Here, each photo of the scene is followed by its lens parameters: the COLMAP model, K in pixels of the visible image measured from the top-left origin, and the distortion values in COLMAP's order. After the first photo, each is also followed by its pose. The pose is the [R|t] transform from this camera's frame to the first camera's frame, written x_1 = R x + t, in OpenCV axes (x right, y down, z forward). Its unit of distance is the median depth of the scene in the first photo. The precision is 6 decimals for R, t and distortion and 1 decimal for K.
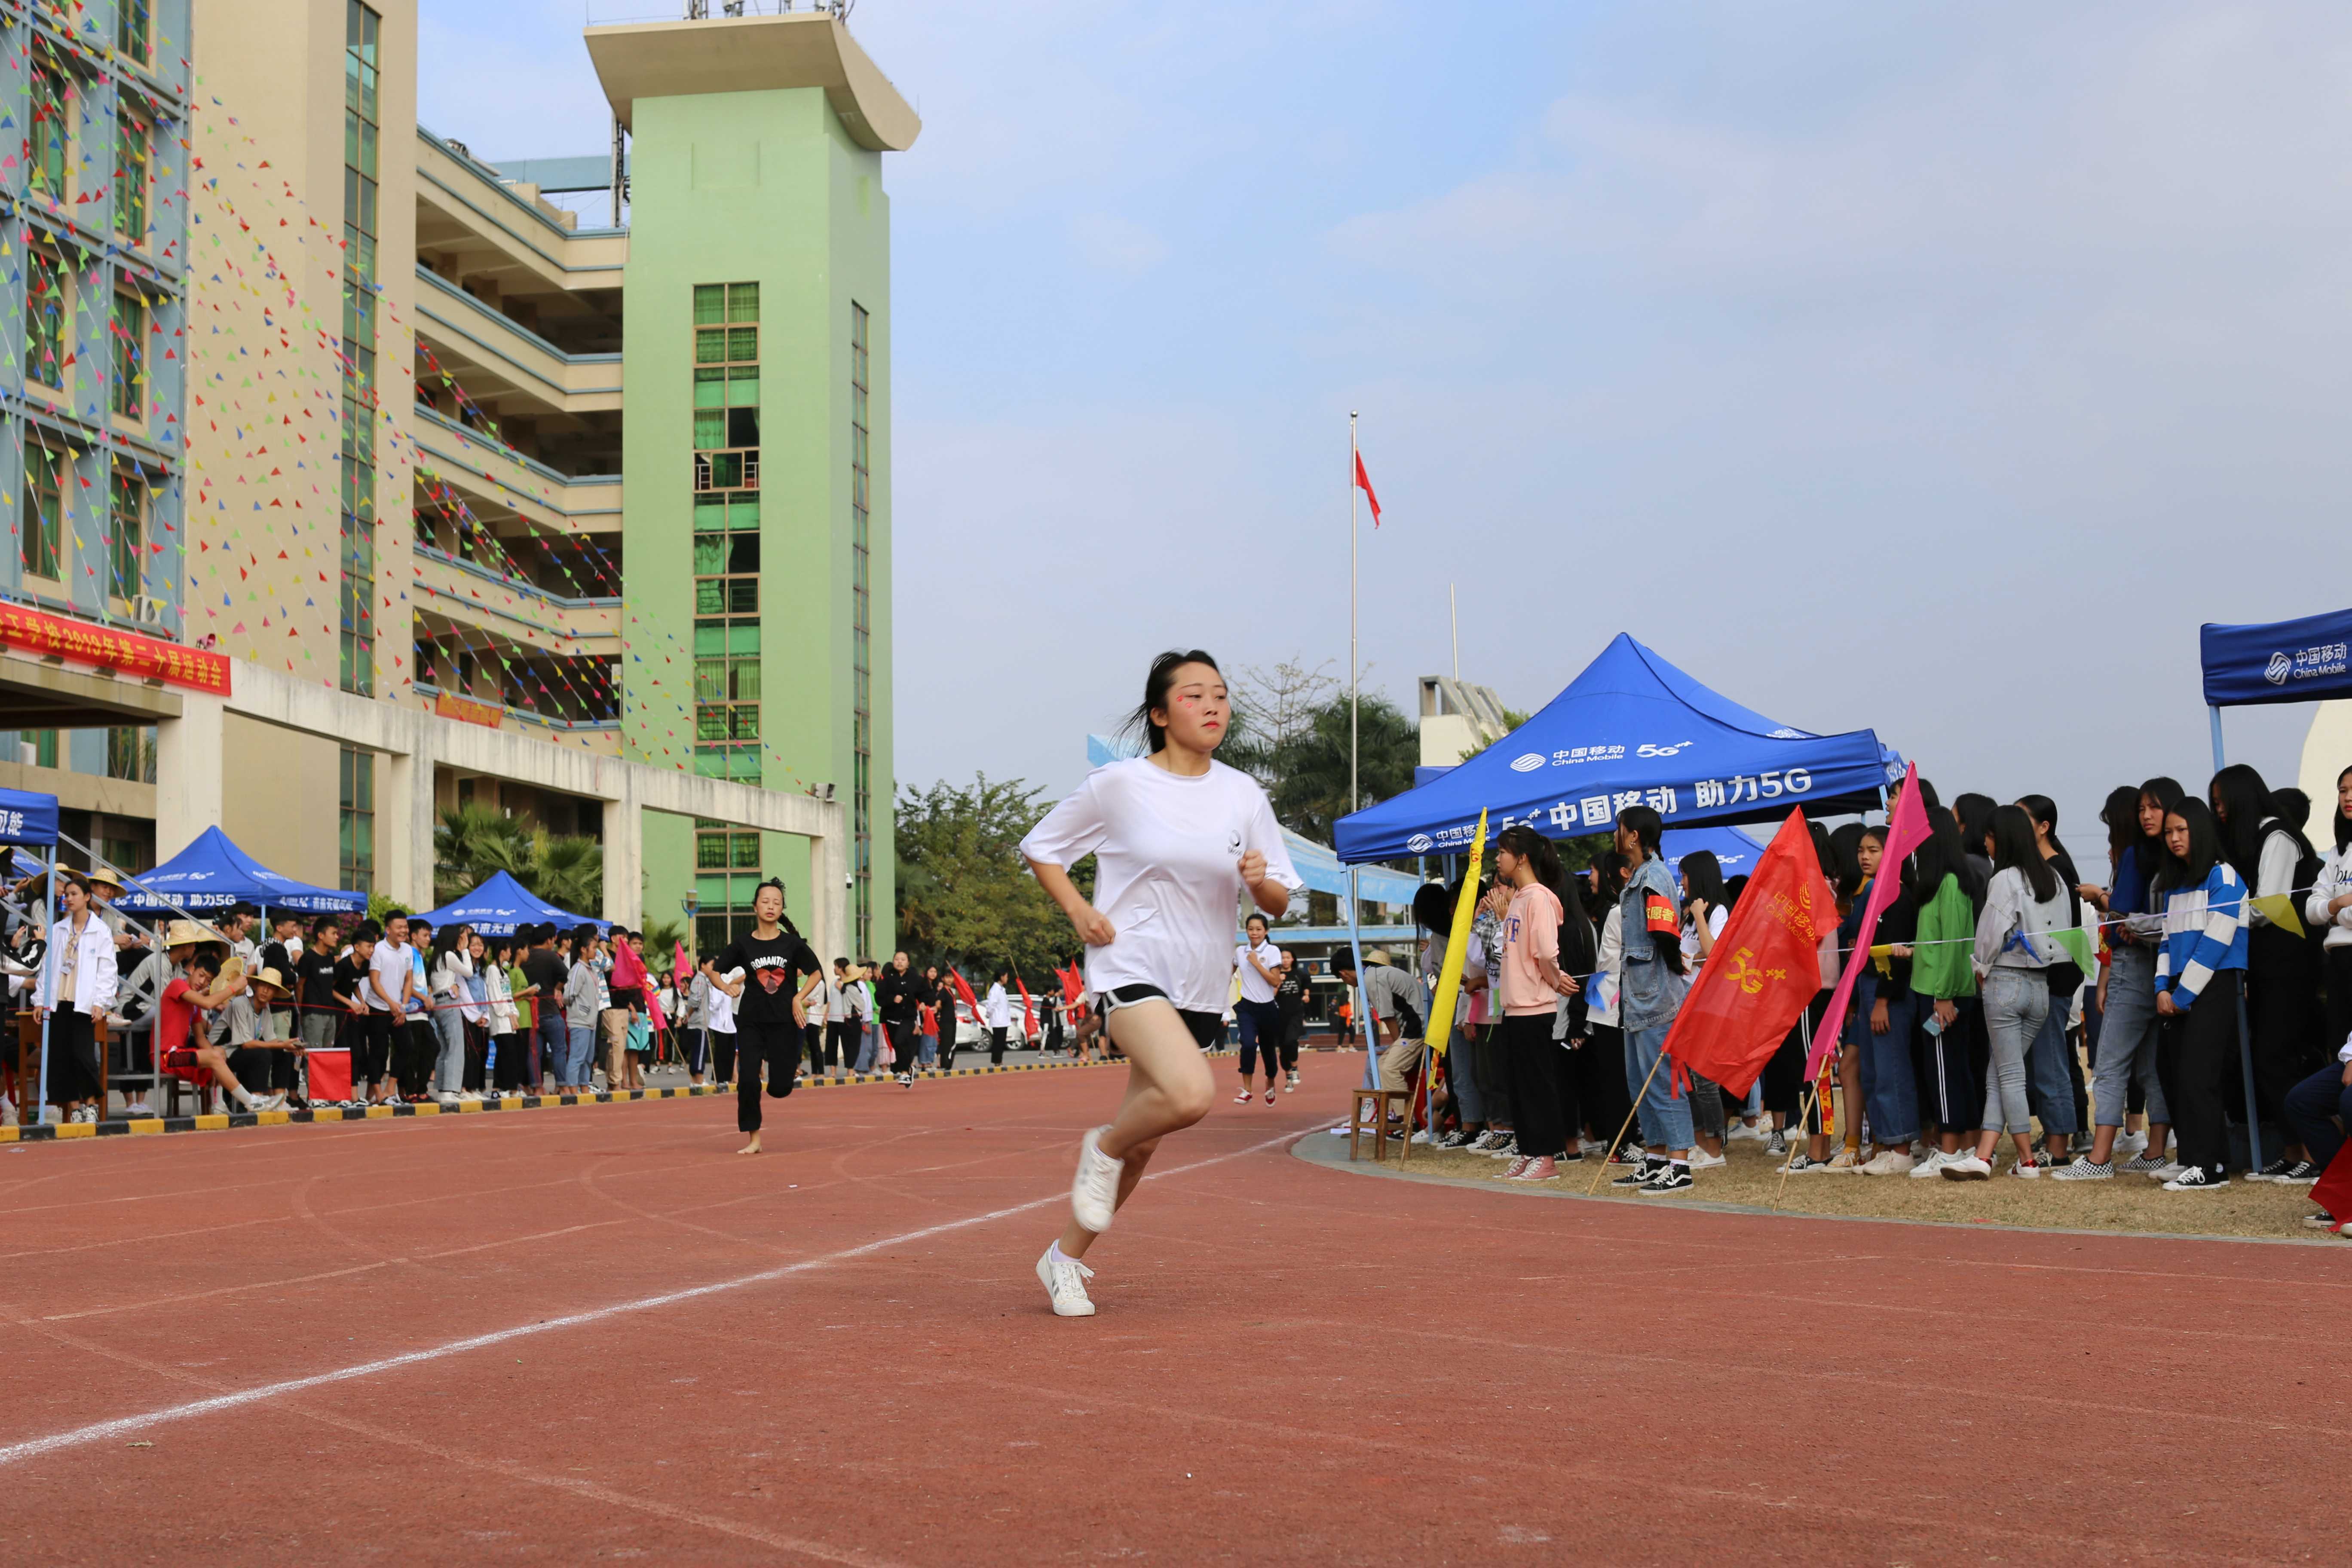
lens RADIAL K [[3516.5, 0, 1176.0], [0, 3516.5, 784.0], [0, 0, 1]] dist [-0.076282, 1.410353]
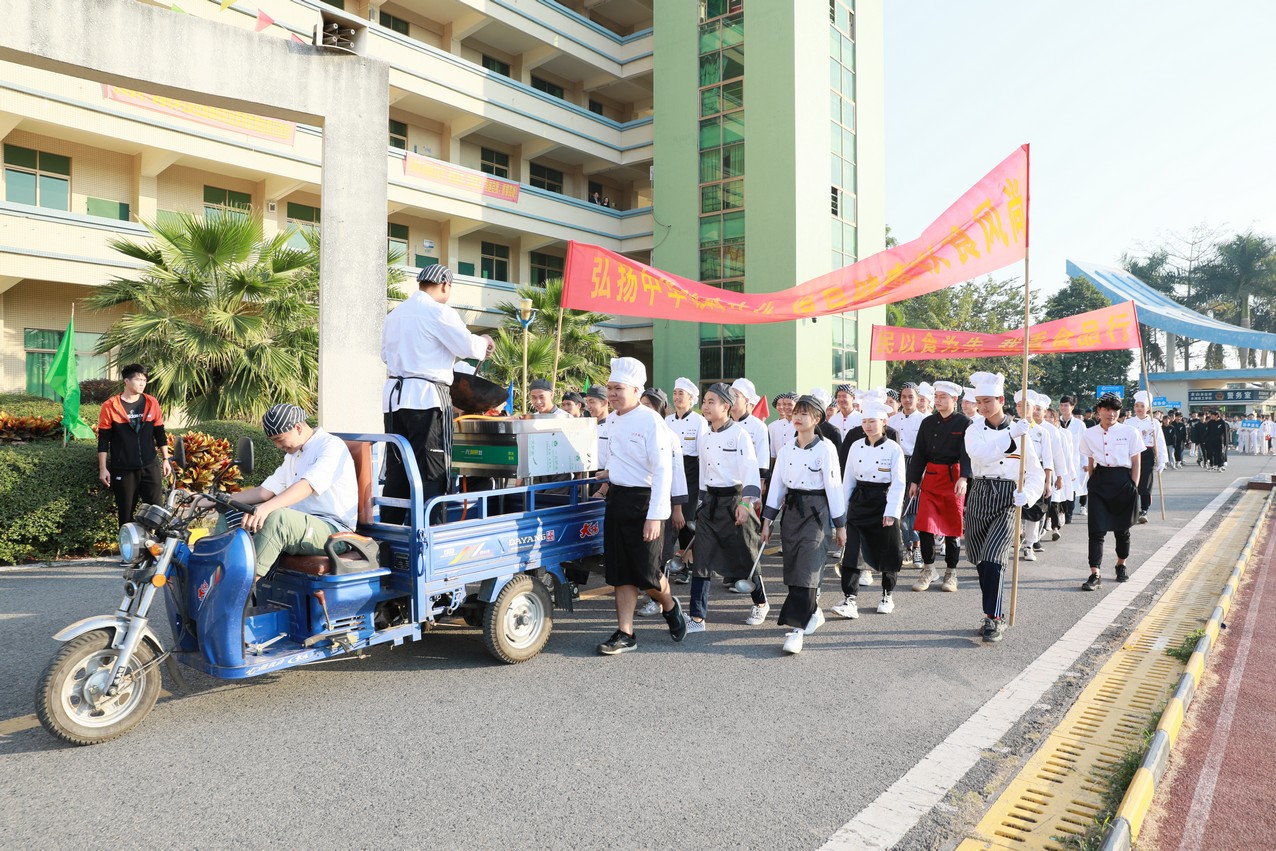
lens RADIAL K [[868.9, 0, 638.0], [0, 868.9, 425.5], [0, 0, 1]] dist [-0.111864, 0.094421]
pose [[0.864417, 0.018504, -0.502434, 0.004479], [0.022164, 0.996949, 0.074849, 0.040746], [0.502286, -0.075837, 0.861370, 0.700161]]
